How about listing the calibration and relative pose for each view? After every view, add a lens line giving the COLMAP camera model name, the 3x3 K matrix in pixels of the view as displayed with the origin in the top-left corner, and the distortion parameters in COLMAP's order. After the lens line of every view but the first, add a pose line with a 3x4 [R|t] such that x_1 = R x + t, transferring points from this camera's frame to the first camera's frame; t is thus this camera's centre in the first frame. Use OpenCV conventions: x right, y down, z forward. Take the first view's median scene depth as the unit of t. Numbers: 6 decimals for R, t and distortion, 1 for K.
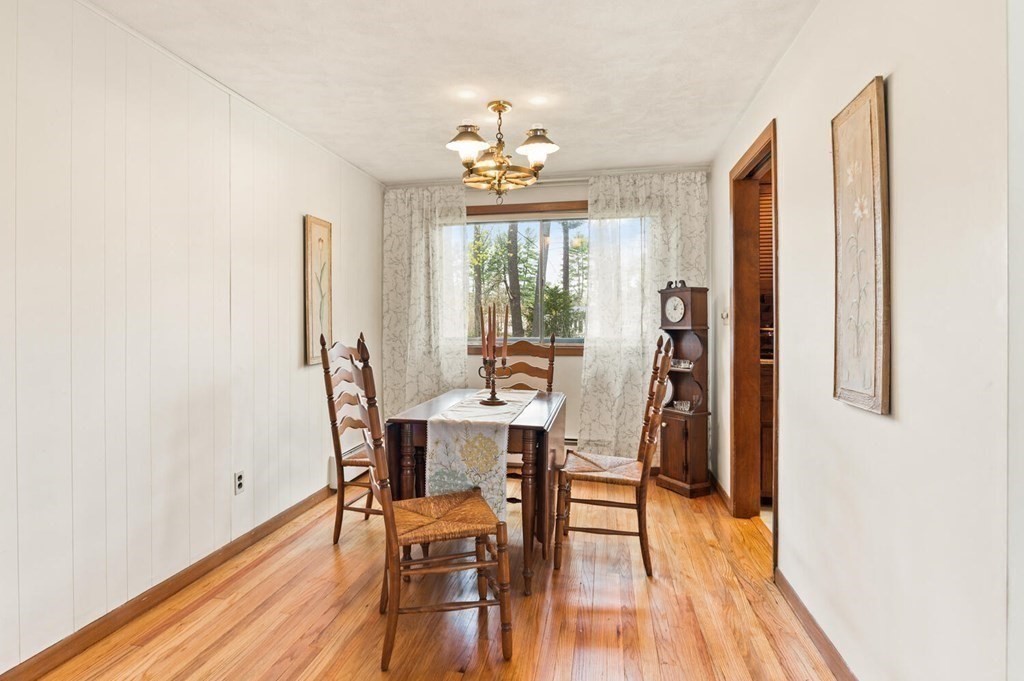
lens RADIAL K [[519.8, 0, 511.3], [0, 519.8, 314.6], [0, 0, 1]] dist [-0.003343, -0.000374]
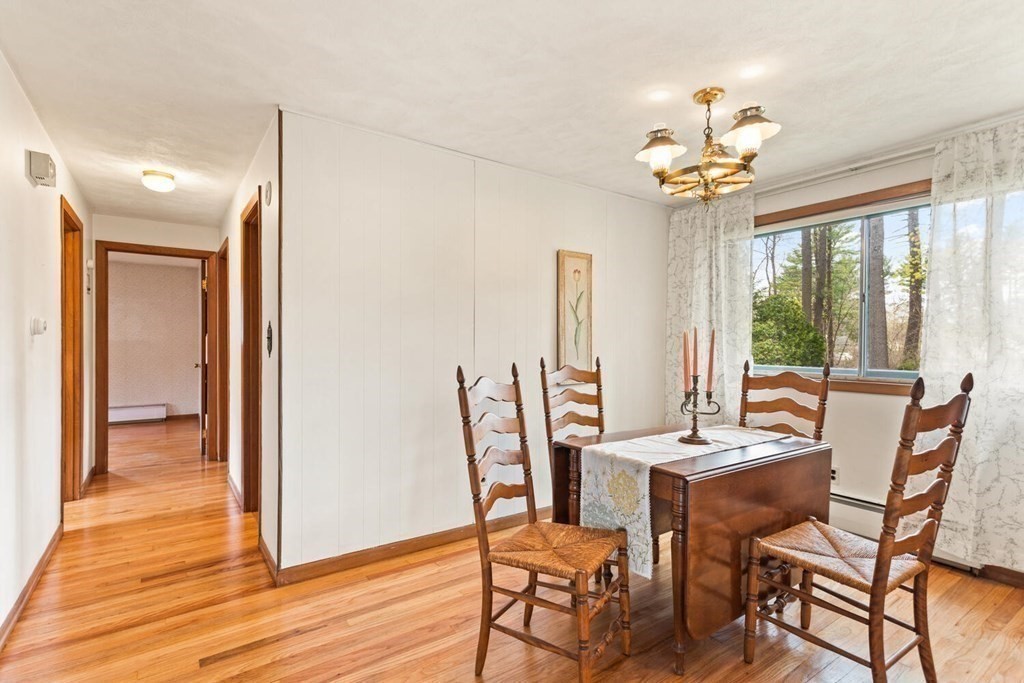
lens RADIAL K [[493.6, 0, 507.0], [0, 493.6, 343.8], [0, 0, 1]] dist [0.012537, 0.013720]
pose [[0.744466, 0.005839, -0.667635, 0.283996], [-0.000070, 0.999962, 0.008667, -0.000510], [0.667660, -0.006405, 0.744439, 0.171081]]
